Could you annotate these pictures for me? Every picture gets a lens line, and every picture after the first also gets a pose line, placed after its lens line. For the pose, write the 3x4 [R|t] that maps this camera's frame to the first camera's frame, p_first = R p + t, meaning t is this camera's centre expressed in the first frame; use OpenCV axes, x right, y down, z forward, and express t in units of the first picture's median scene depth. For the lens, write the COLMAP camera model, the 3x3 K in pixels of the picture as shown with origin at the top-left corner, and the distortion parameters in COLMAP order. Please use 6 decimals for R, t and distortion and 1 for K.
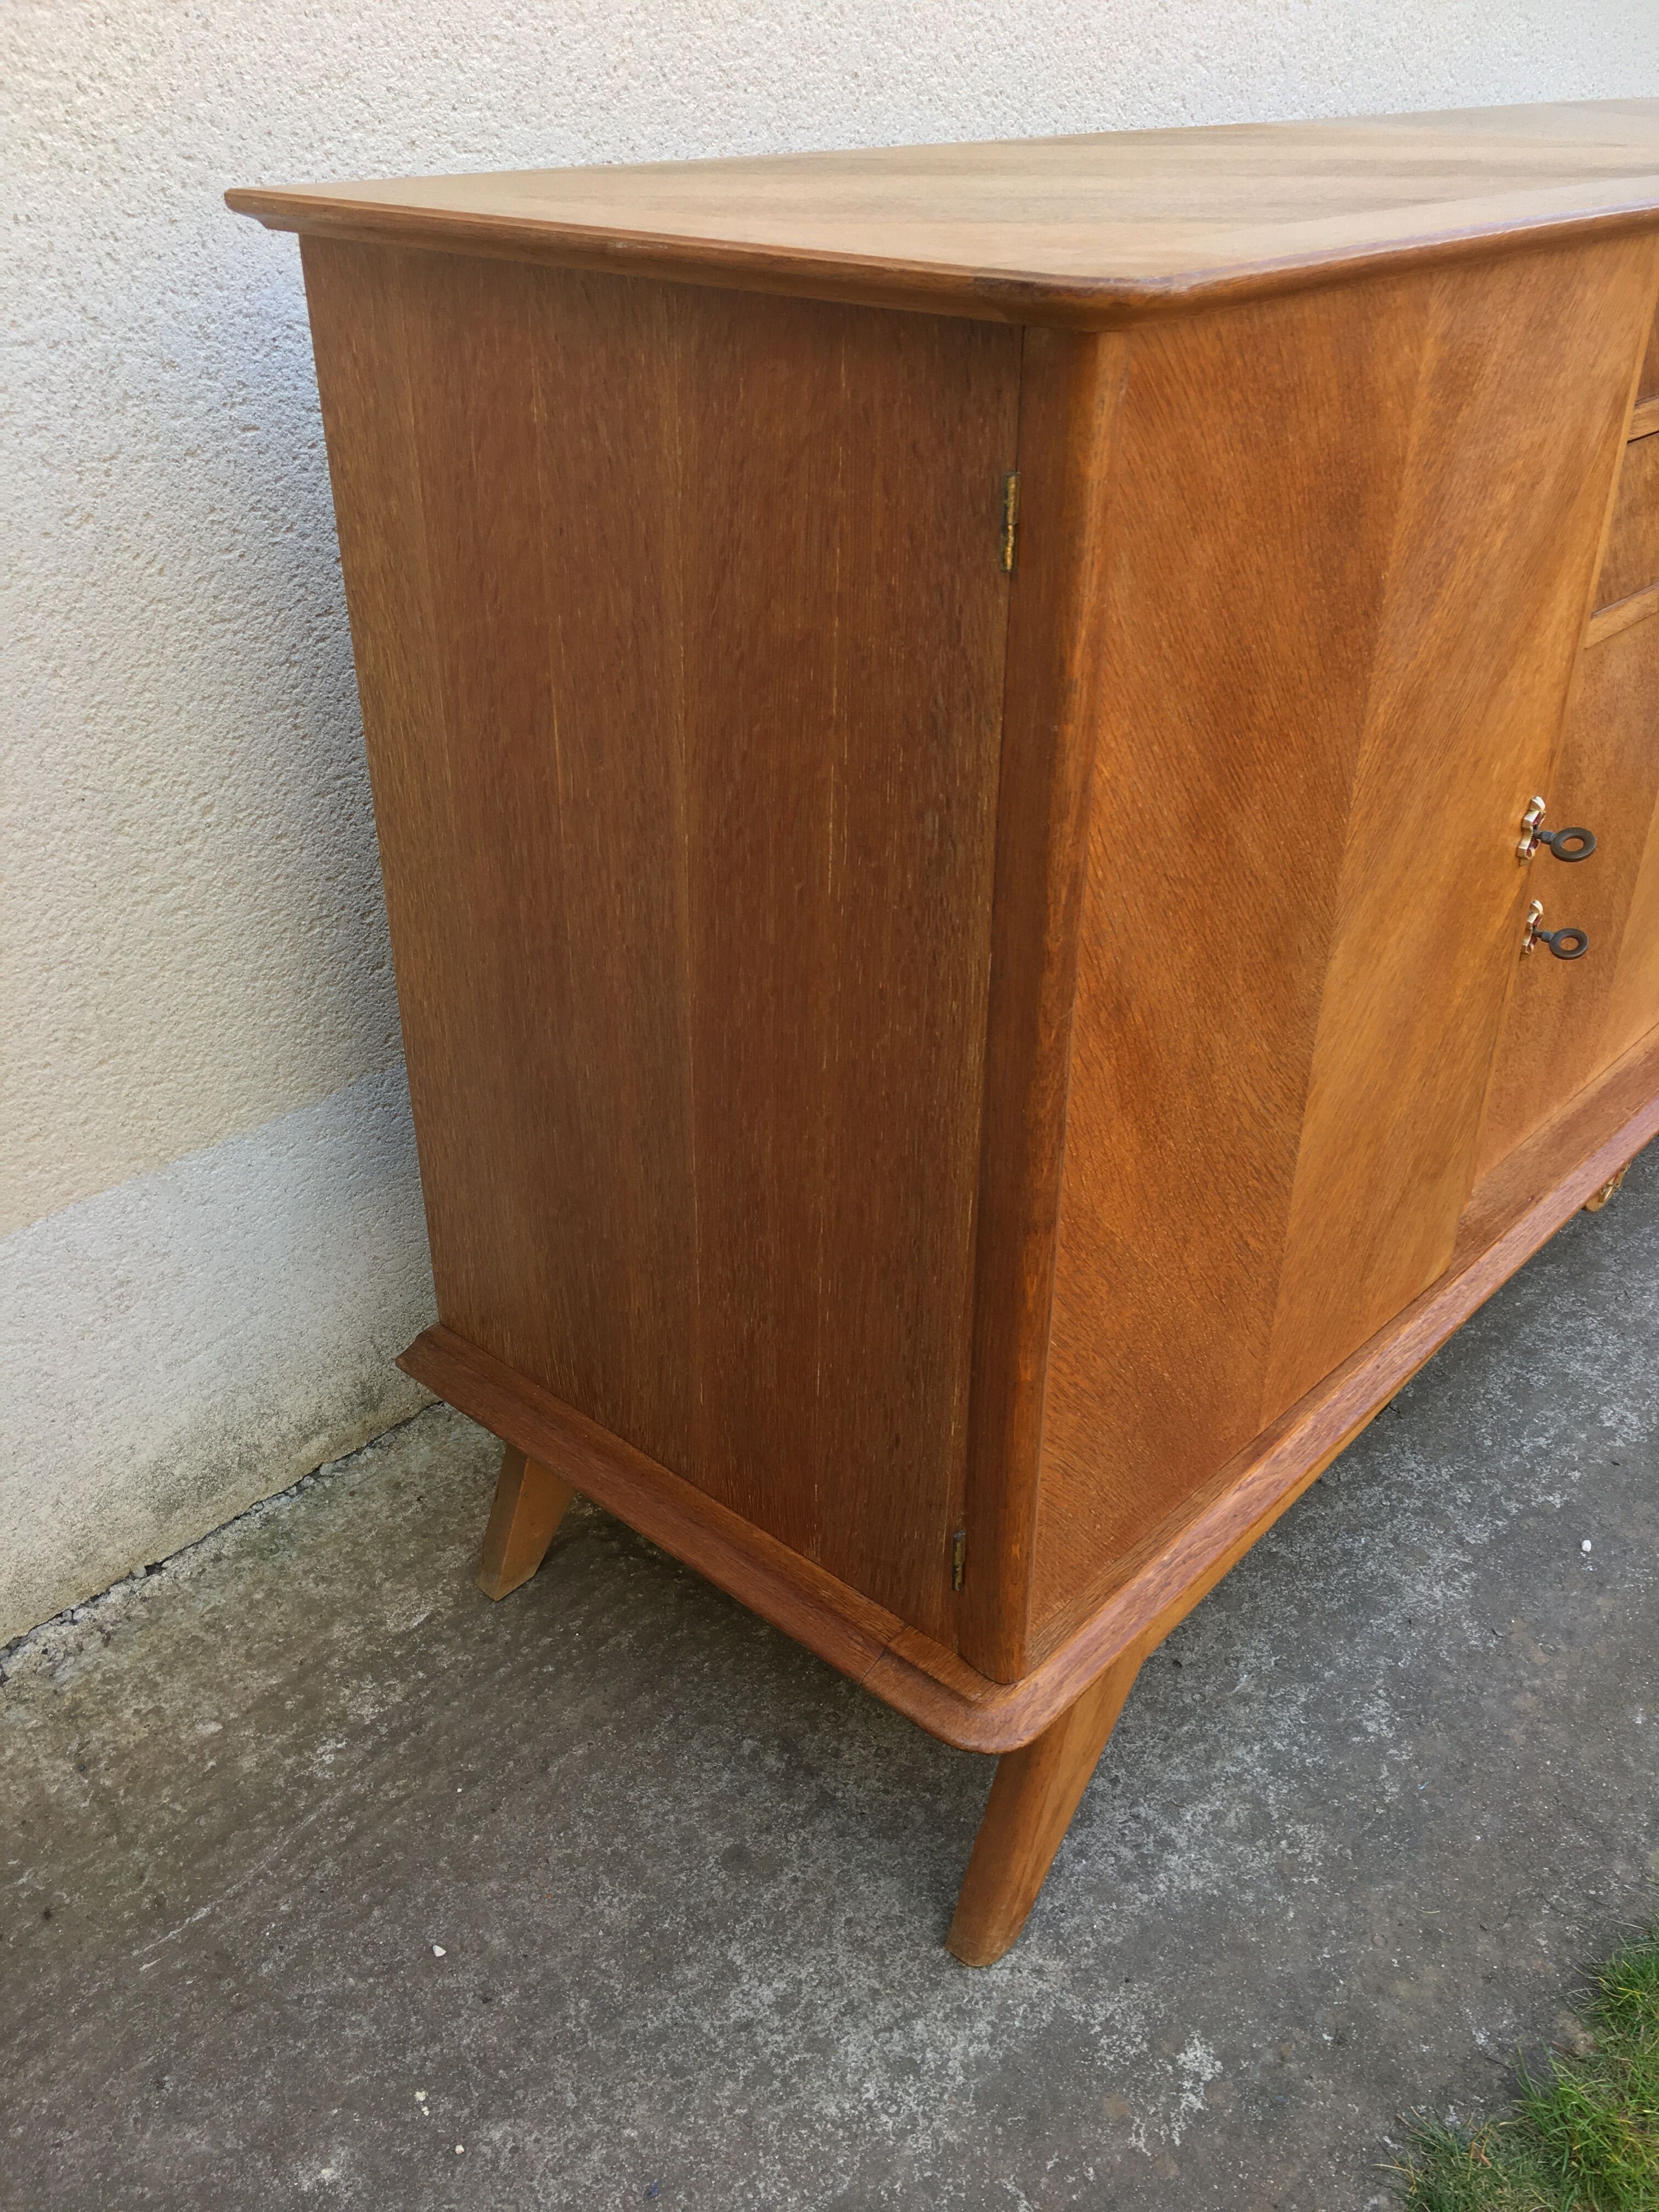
lens RADIAL K [[1879.5, 0, 822.0], [0, 1879.5, 1103.9], [0, 0, 1]] dist [0.088819, -0.126912]
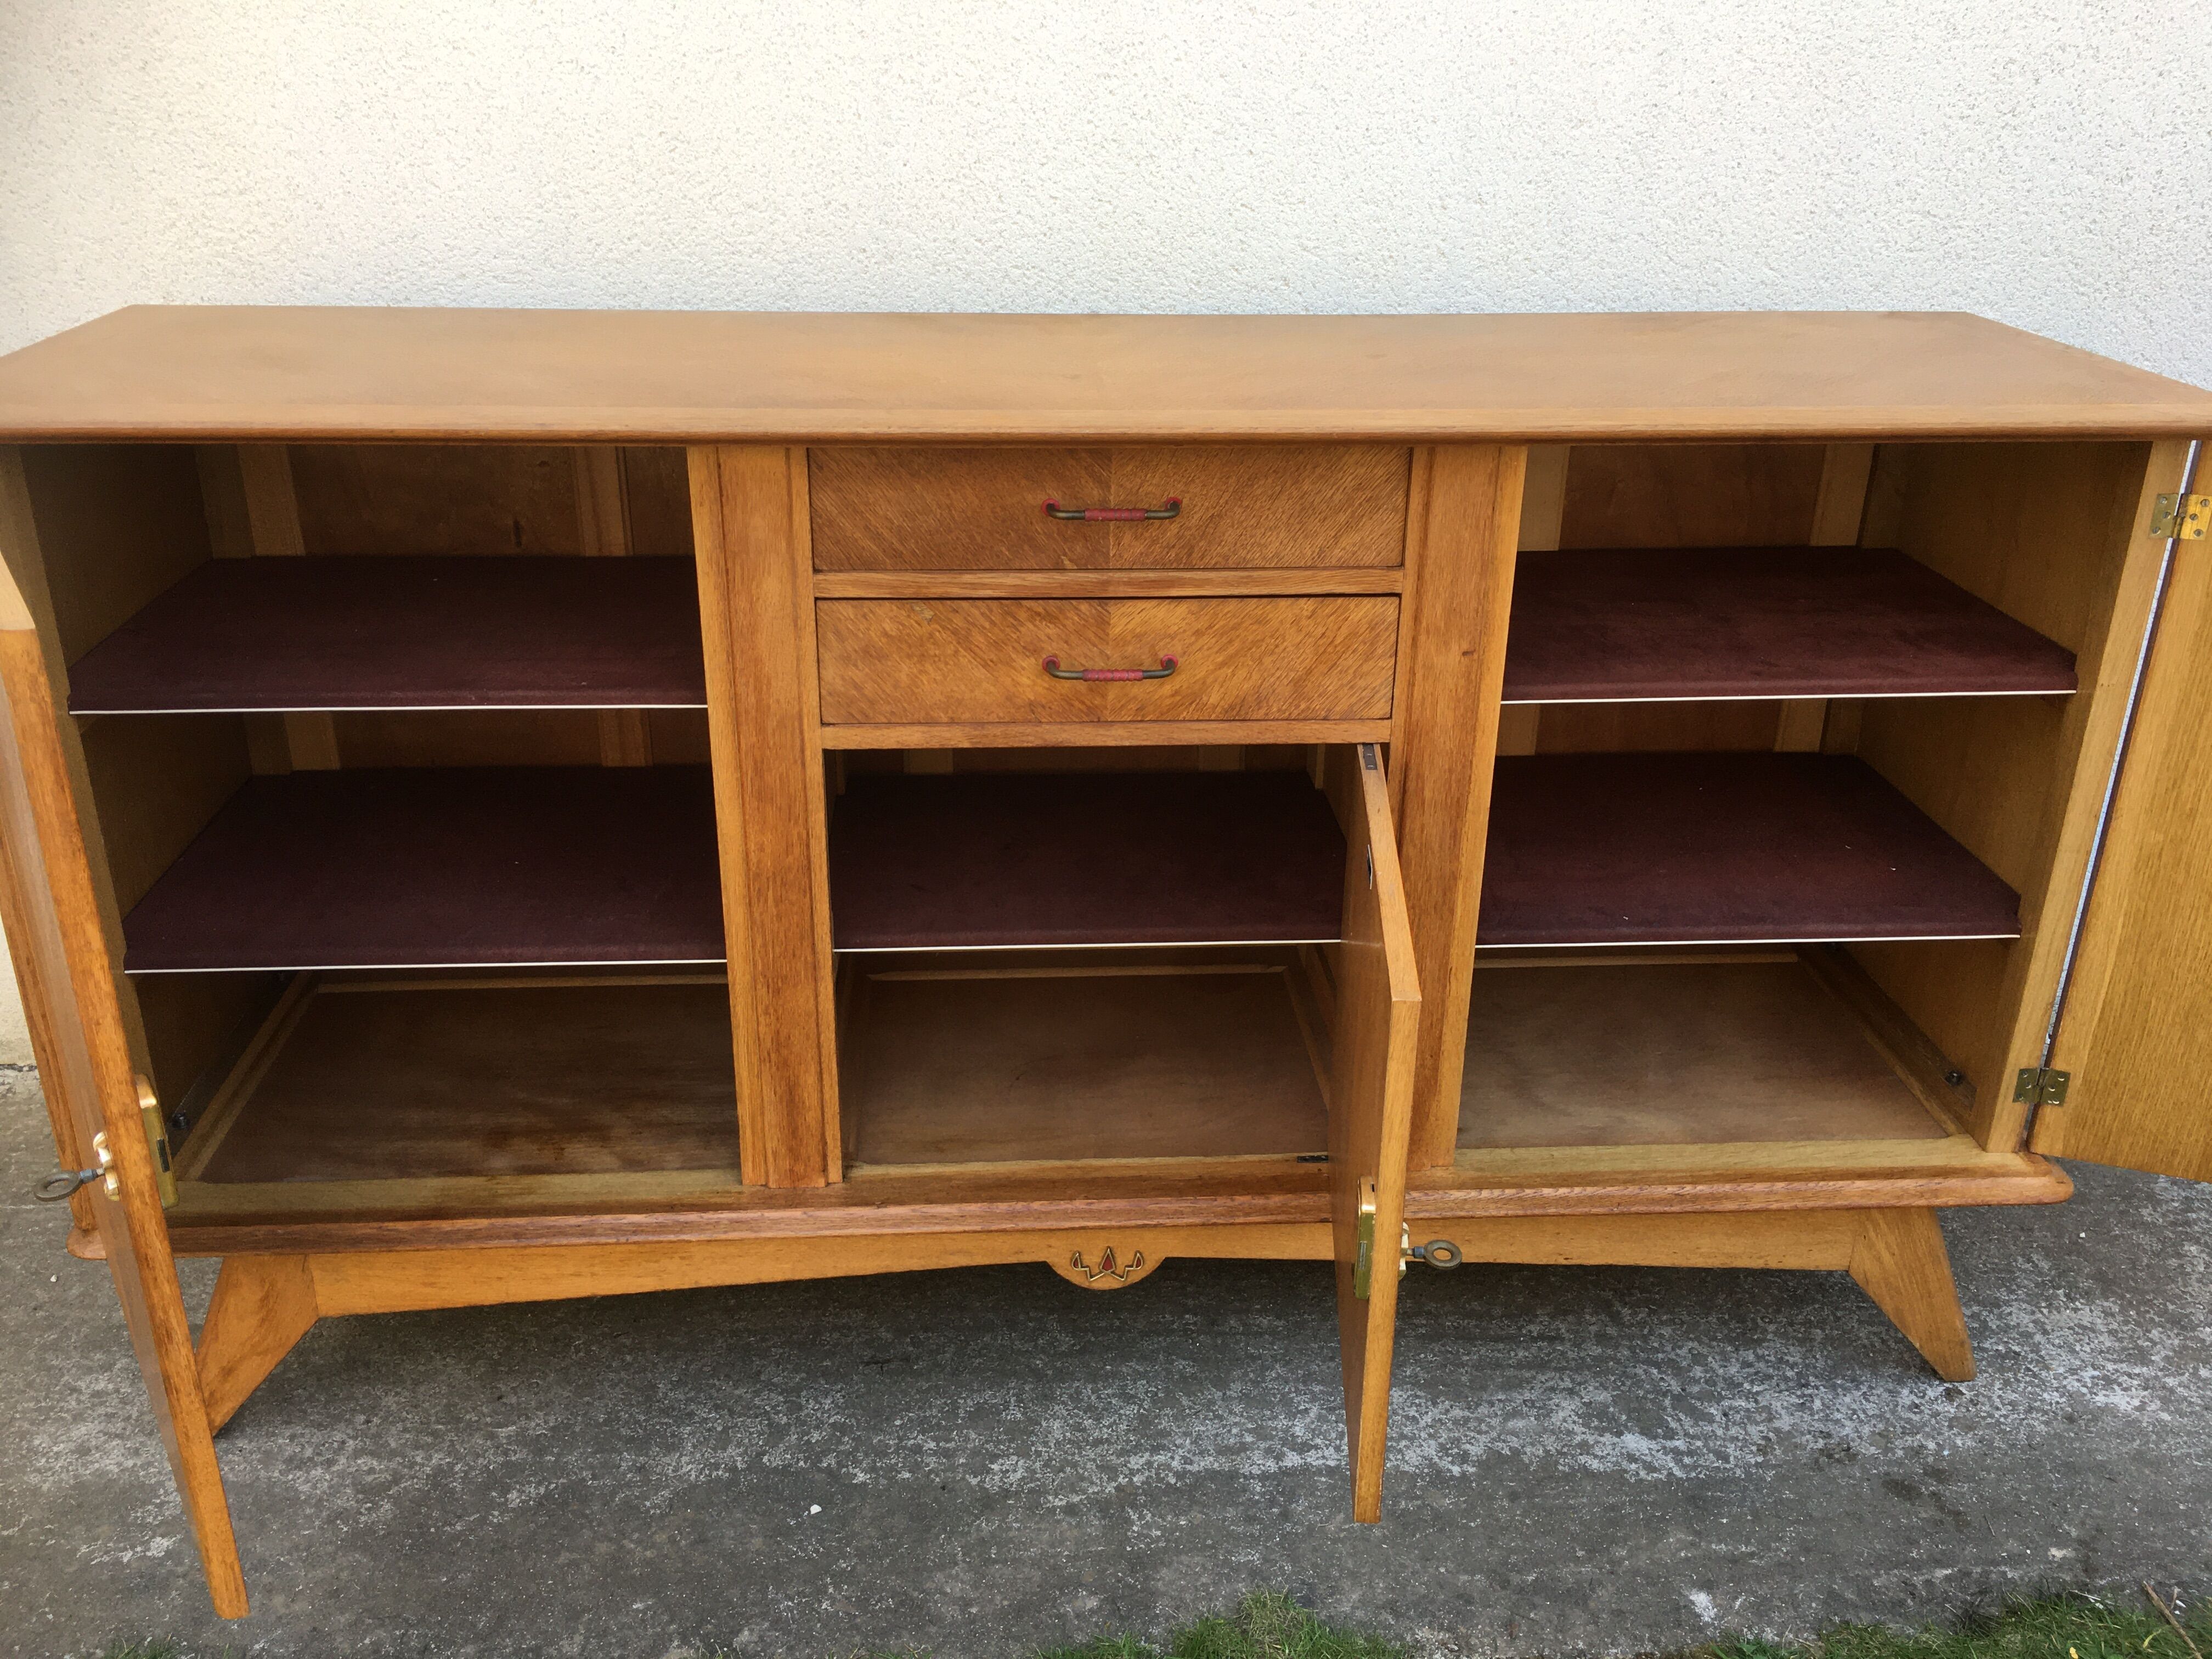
lens RADIAL K [[1879.5, 0, 1098.4], [0, 1879.5, 823.8], [0, 0, 1]] dist [0.088819, -0.126912]
pose [[0.713703, 0.287920, -0.638538, 1.483439], [-0.356876, 0.933888, 0.022209, -0.314489], [0.602717, 0.212028, 0.769270, 0.172923]]
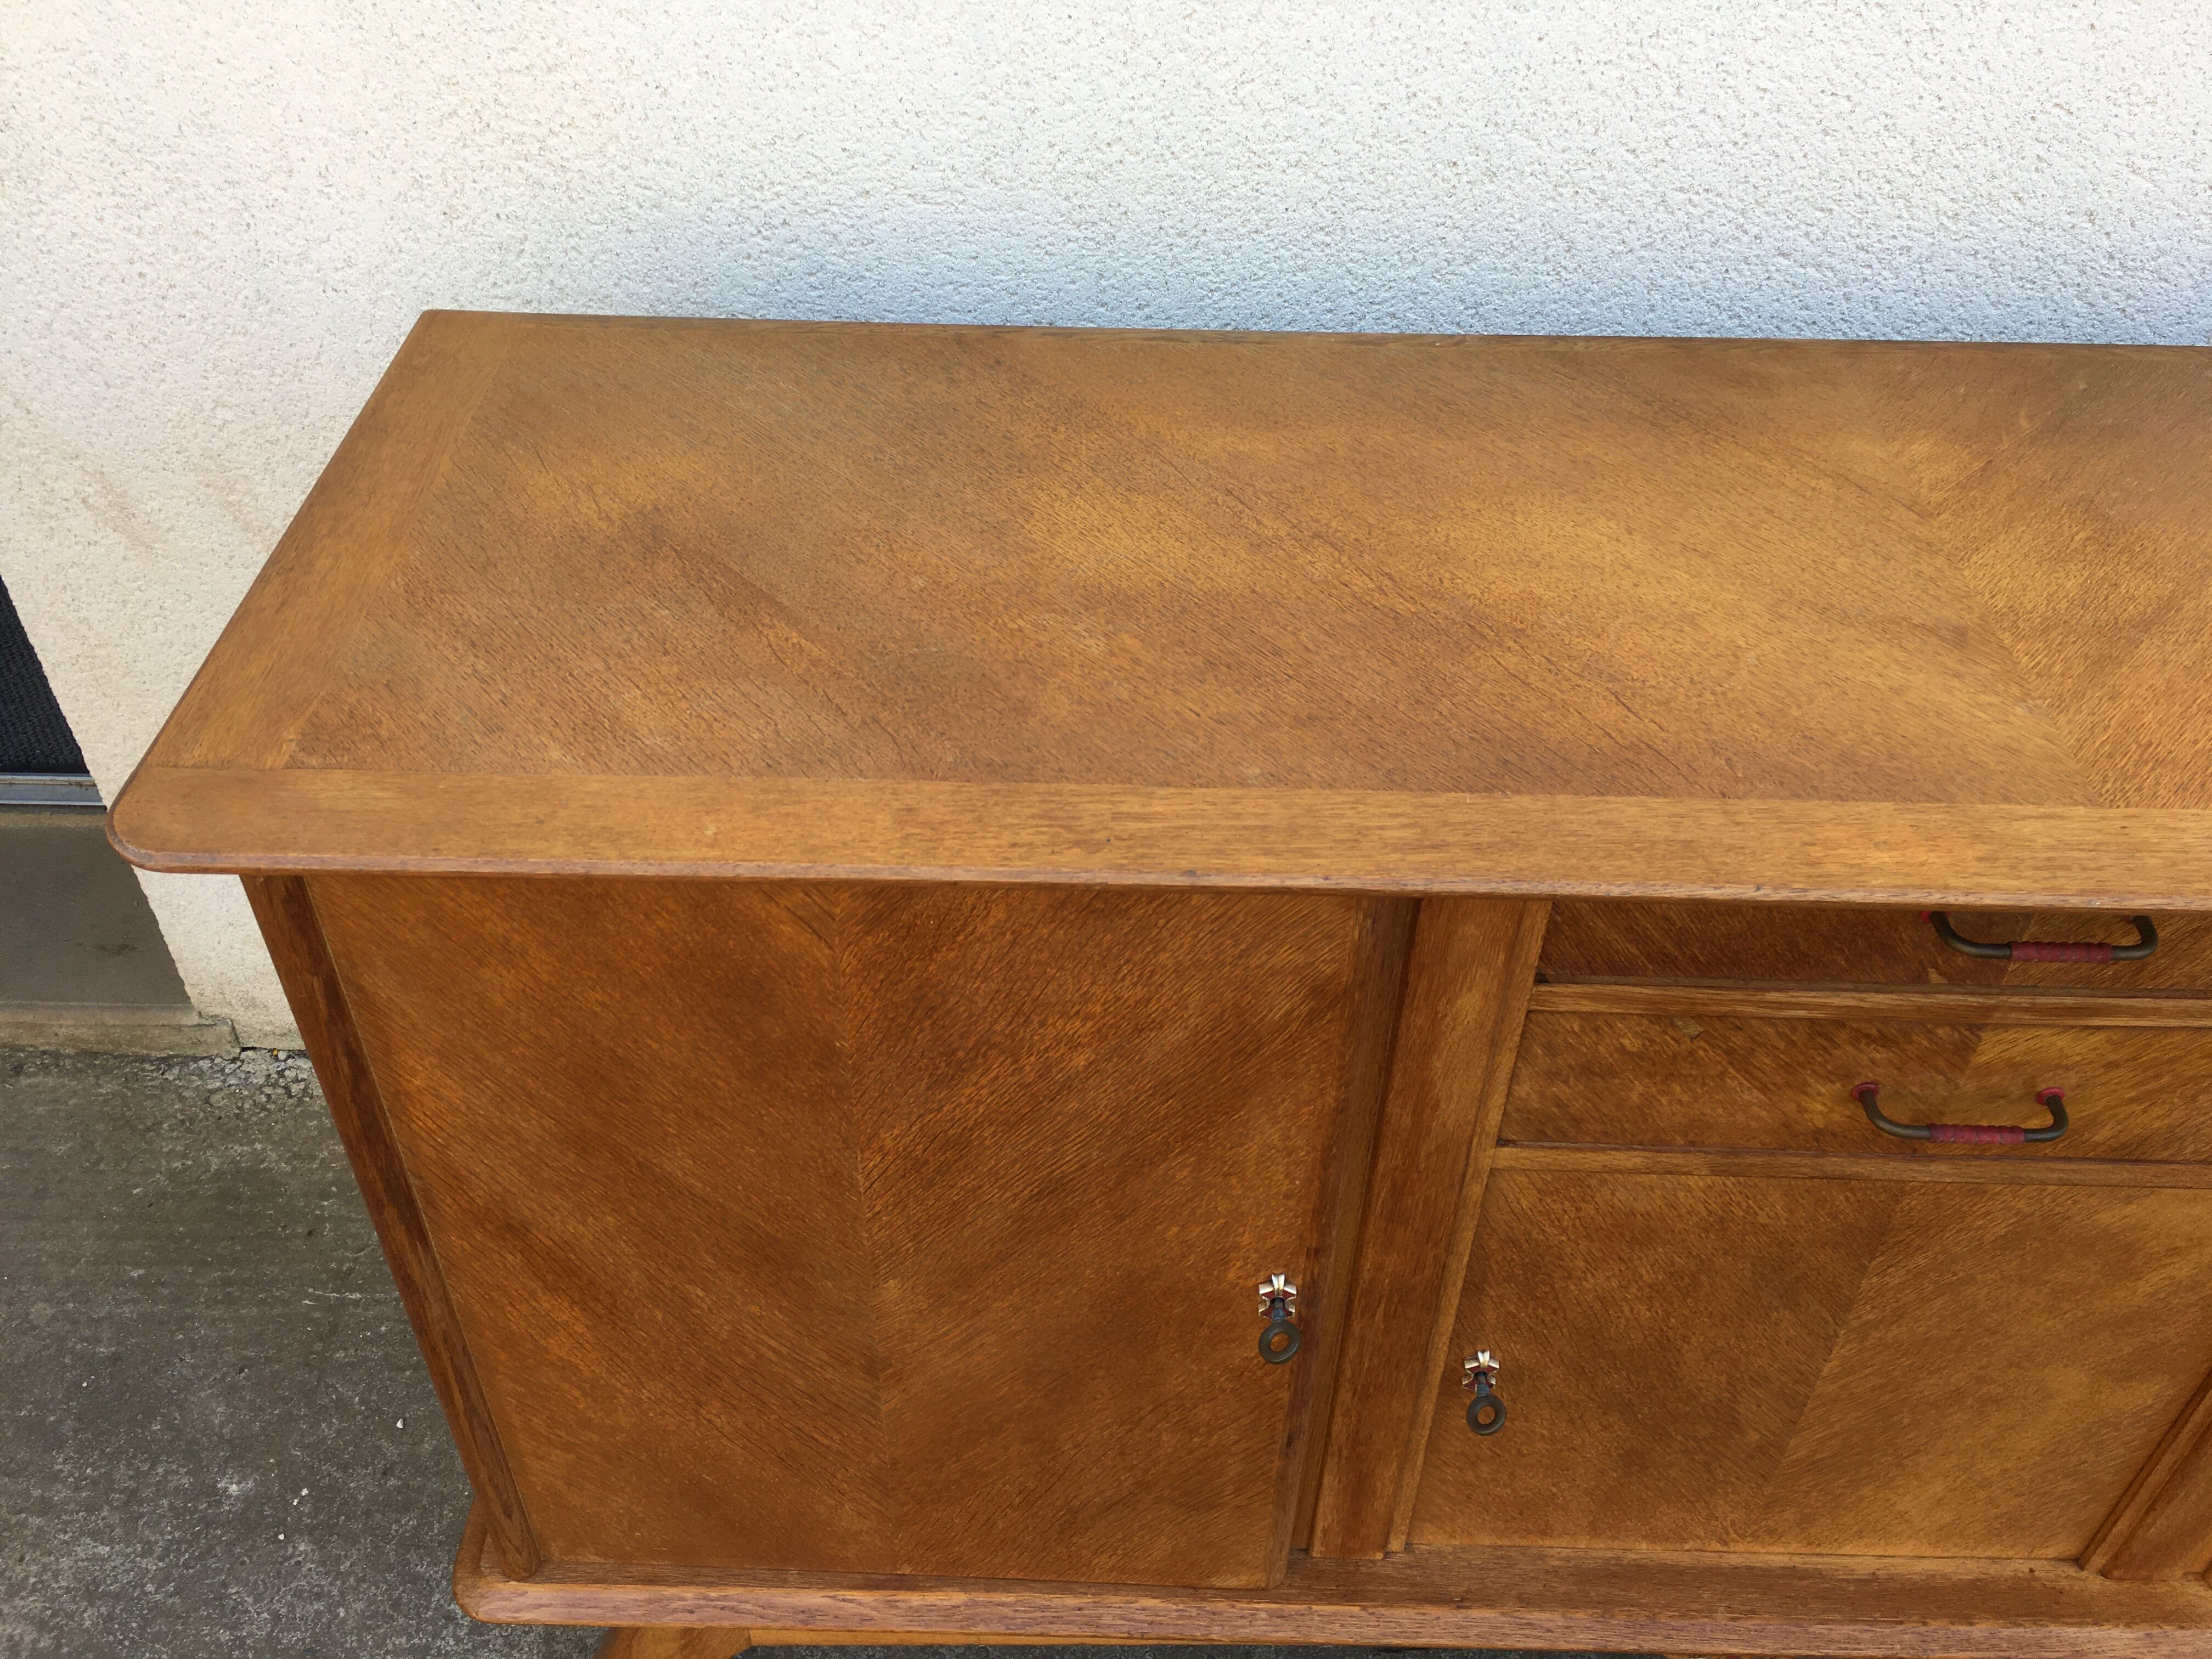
lens RADIAL K [[1879.5, 0, 1094.2], [0, 1879.5, 816.1], [0, 0, 1]] dist [0.088819, -0.126912]
pose [[0.652631, 0.500797, -0.568572, 0.760694], [-0.384501, 0.865516, 0.320999, -0.643814], [0.652864, 0.009123, 0.757420, 0.252757]]
